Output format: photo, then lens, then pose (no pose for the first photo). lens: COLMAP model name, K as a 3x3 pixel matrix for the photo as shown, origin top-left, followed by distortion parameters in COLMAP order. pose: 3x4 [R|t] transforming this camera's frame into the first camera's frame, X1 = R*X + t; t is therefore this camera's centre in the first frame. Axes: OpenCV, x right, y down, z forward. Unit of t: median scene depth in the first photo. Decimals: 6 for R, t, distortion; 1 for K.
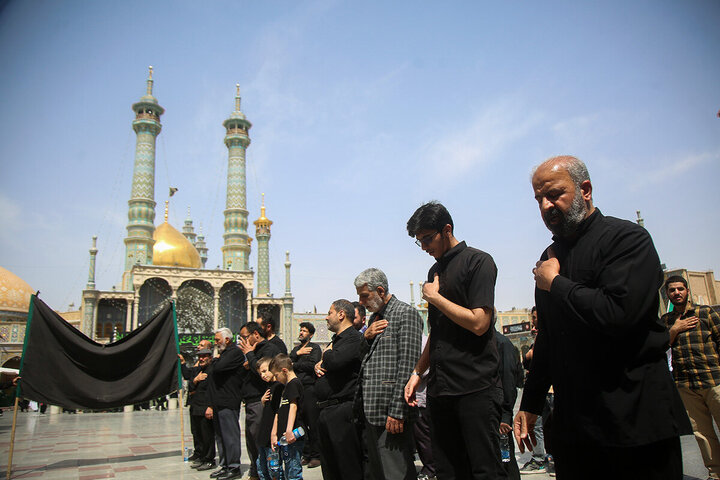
lens RADIAL K [[565.3, 0, 360.0], [0, 565.3, 240.0], [0, 0, 1]] dist [-0.008967, -0.002726]
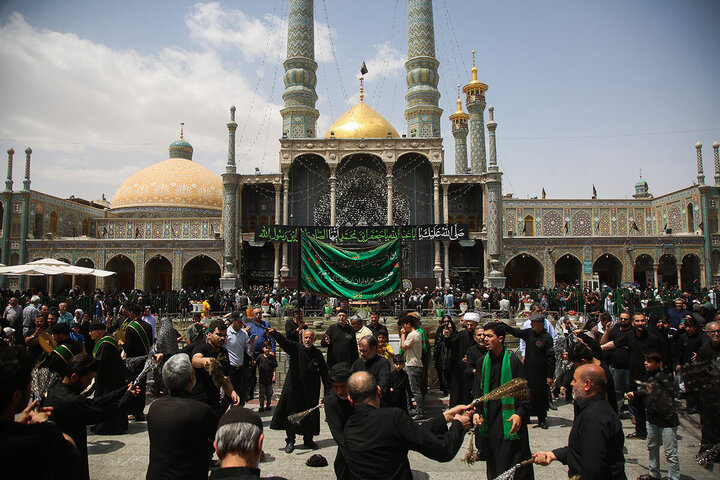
lens RADIAL K [[523.0, 0, 360.0], [0, 523.0, 240.0], [0, 0, 1]] dist [-0.106280, 0.000244]
pose [[0.889407, -0.004066, -0.457098, 0.015999], [0.083376, 0.984629, 0.153473, 0.077486], [0.449448, -0.174611, 0.876075, 0.397774]]
